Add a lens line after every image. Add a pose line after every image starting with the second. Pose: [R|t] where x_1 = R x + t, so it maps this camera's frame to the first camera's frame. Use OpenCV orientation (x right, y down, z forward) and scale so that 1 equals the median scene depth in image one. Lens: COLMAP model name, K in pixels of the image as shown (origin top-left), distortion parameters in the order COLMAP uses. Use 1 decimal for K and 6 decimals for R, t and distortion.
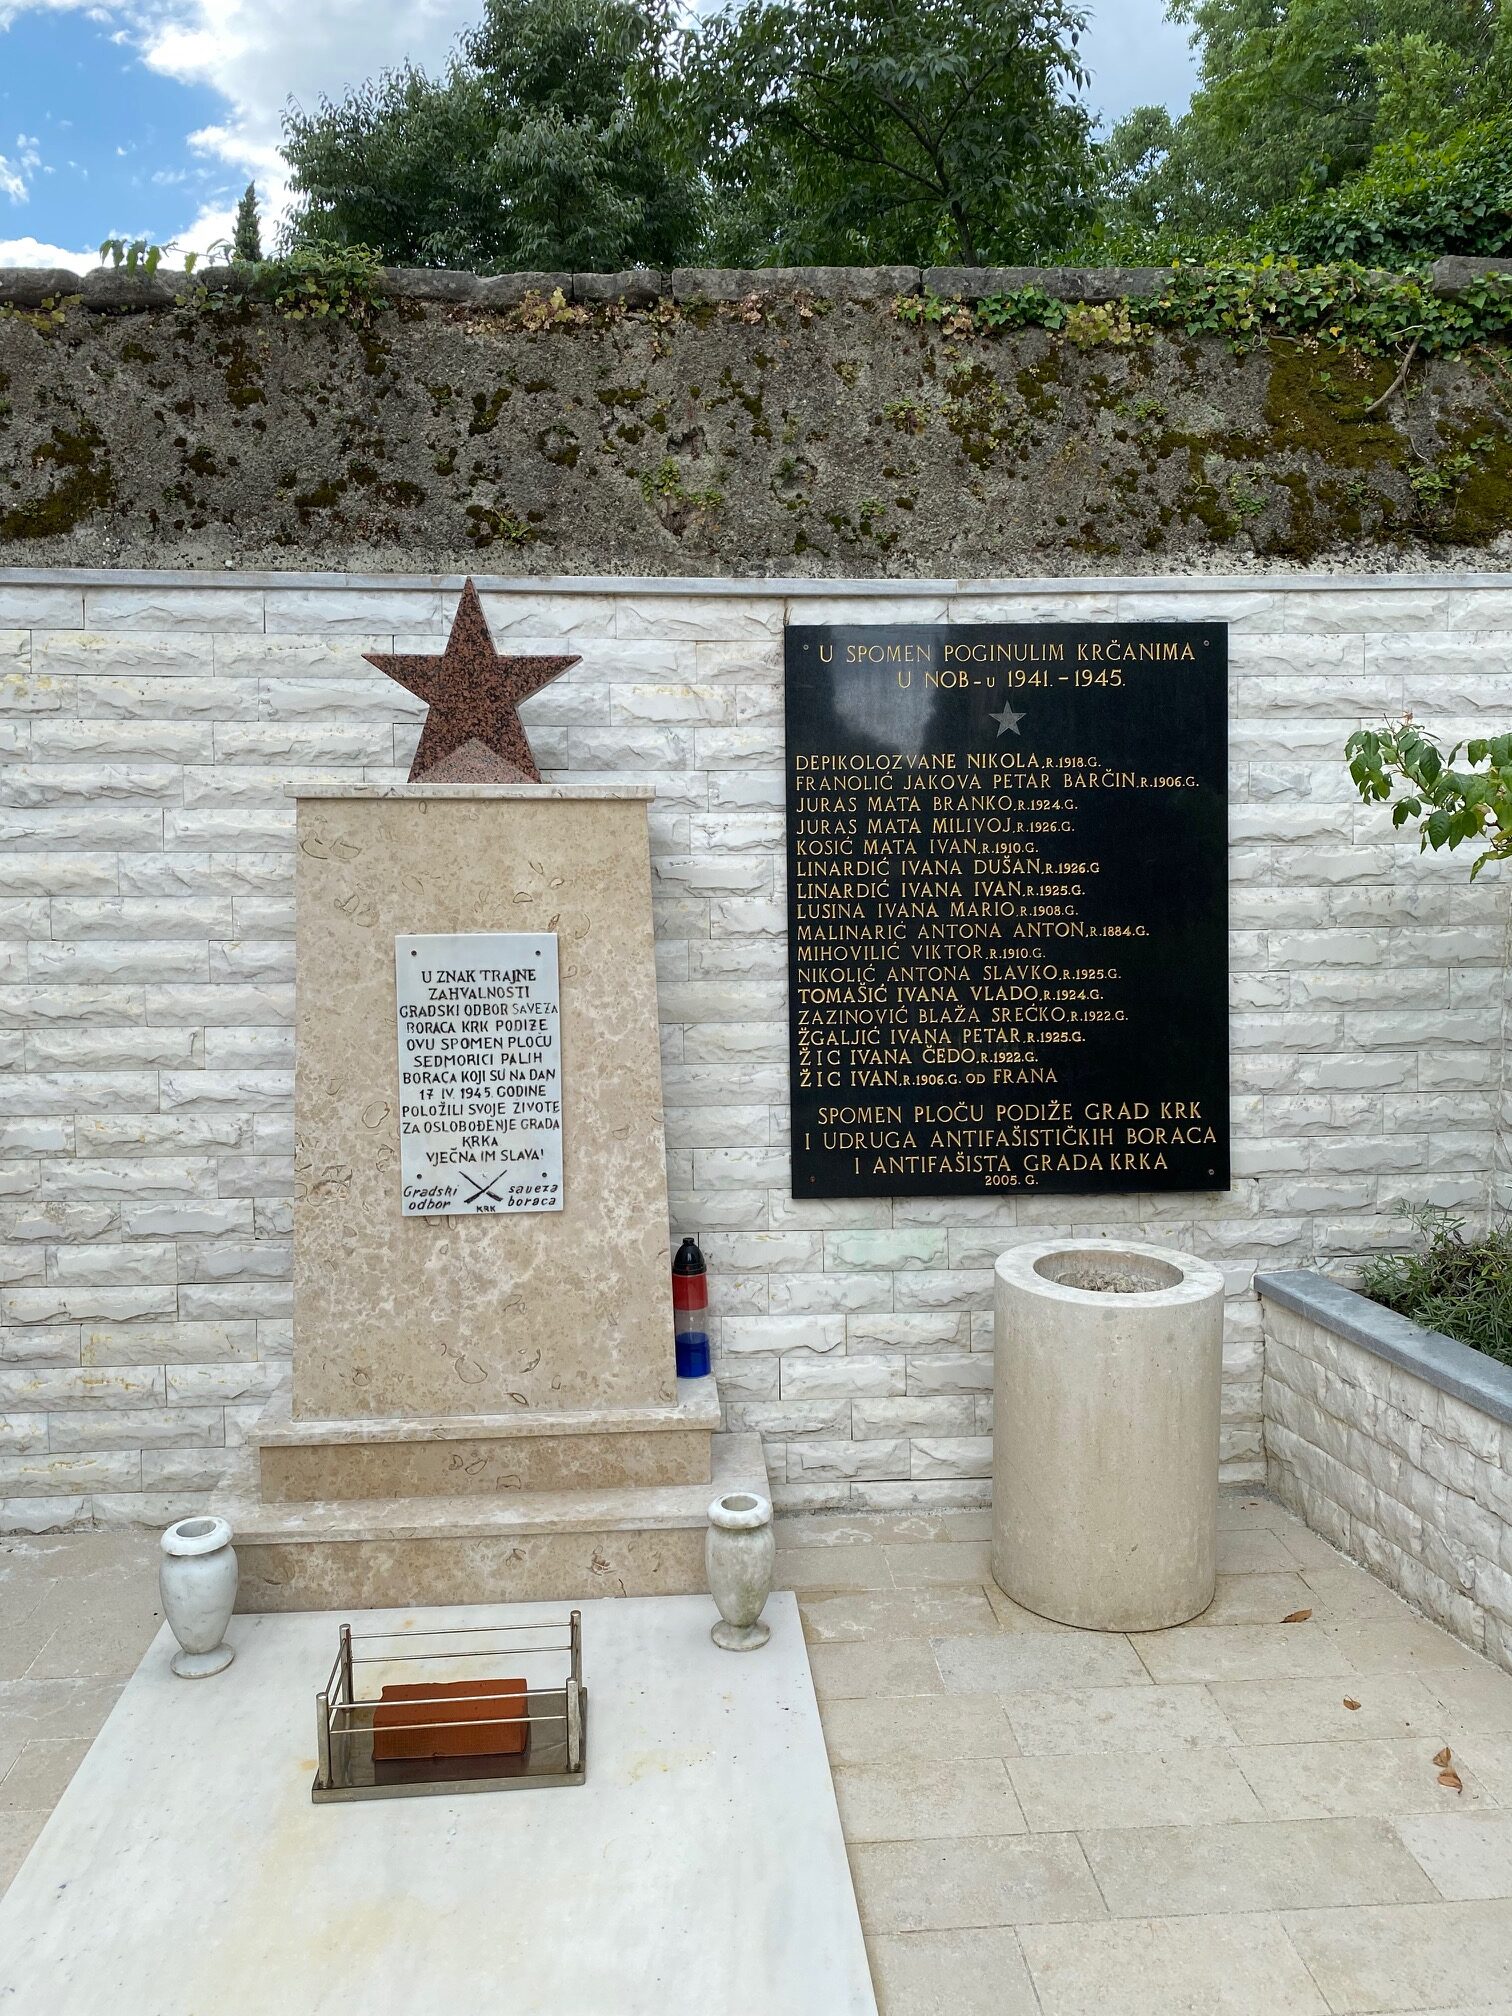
lens RADIAL K [[1502.2, 0, 756.0], [0, 1502.2, 1008.0], [0, 0, 1]] dist [0.158719, -0.344408]
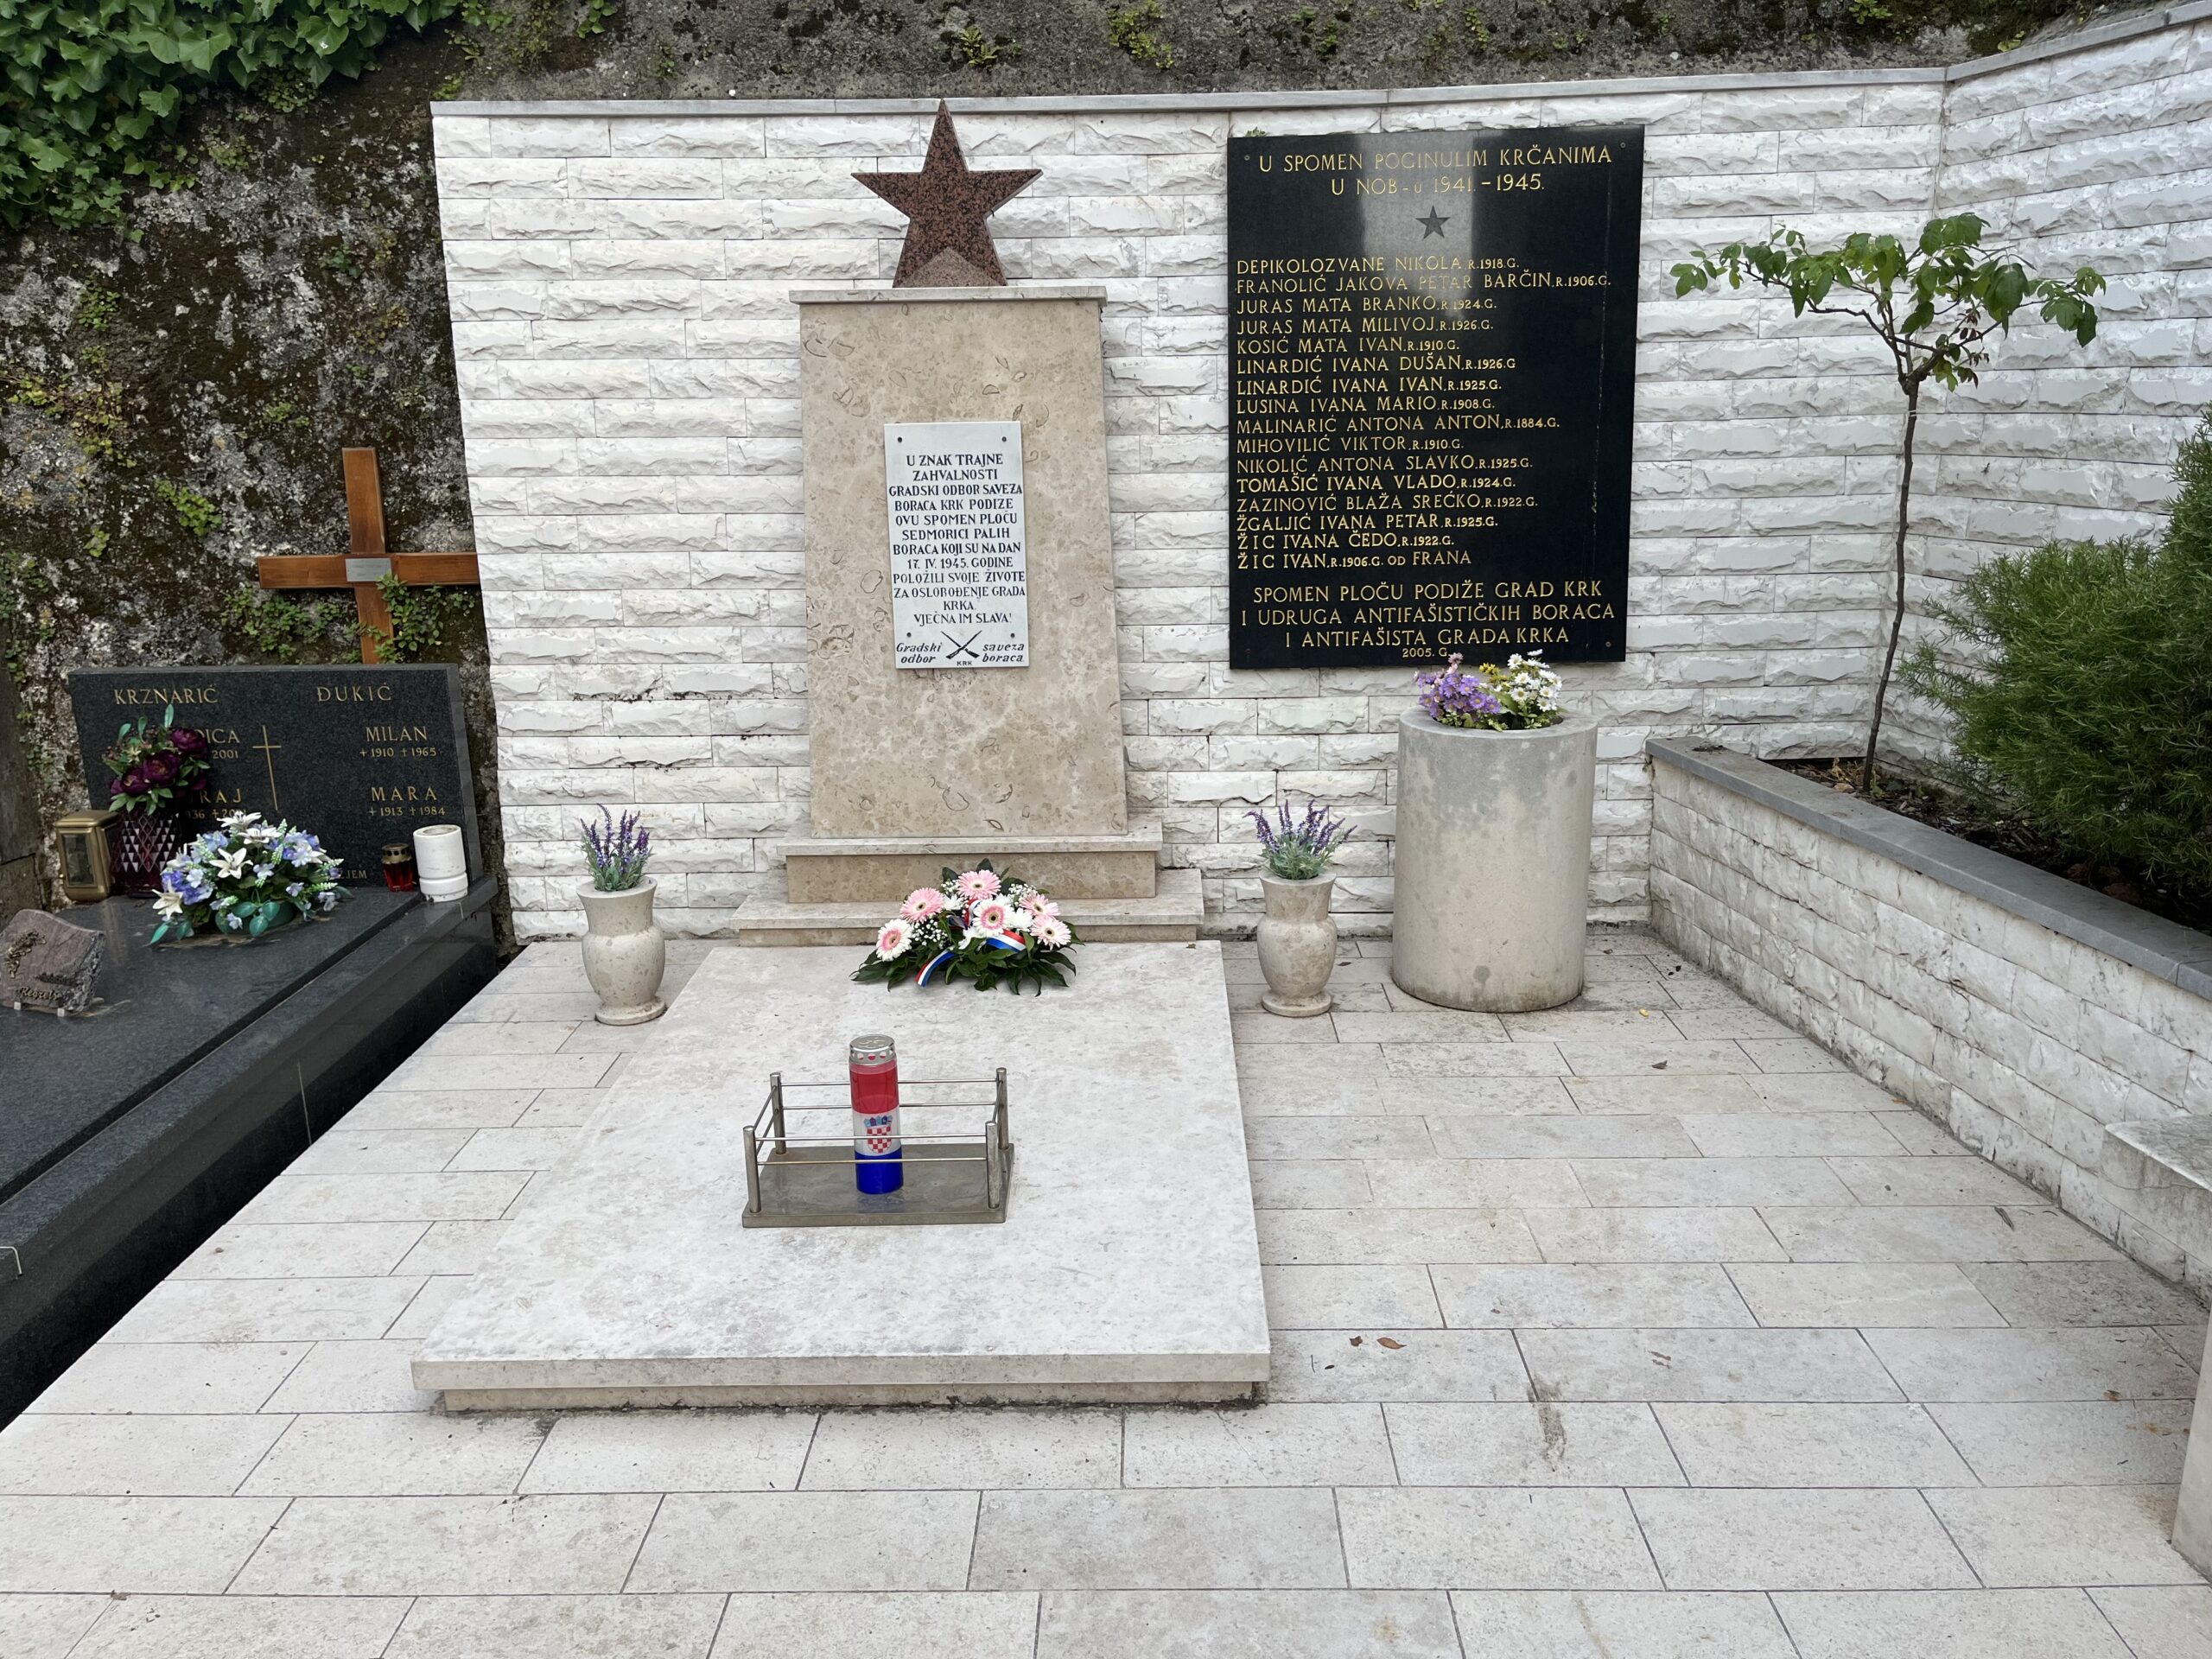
lens RADIAL K [[1687.5, 0, 1116.2], [0, 1687.5, 834.6], [0, 0, 1]] dist [0.068780, -0.079163]
pose [[0.995760, 0.012606, -0.091116, 0.056223], [-0.000220, 0.990889, 0.134684, 0.079443], [0.091984, -0.134093, 0.986690, -0.281878]]
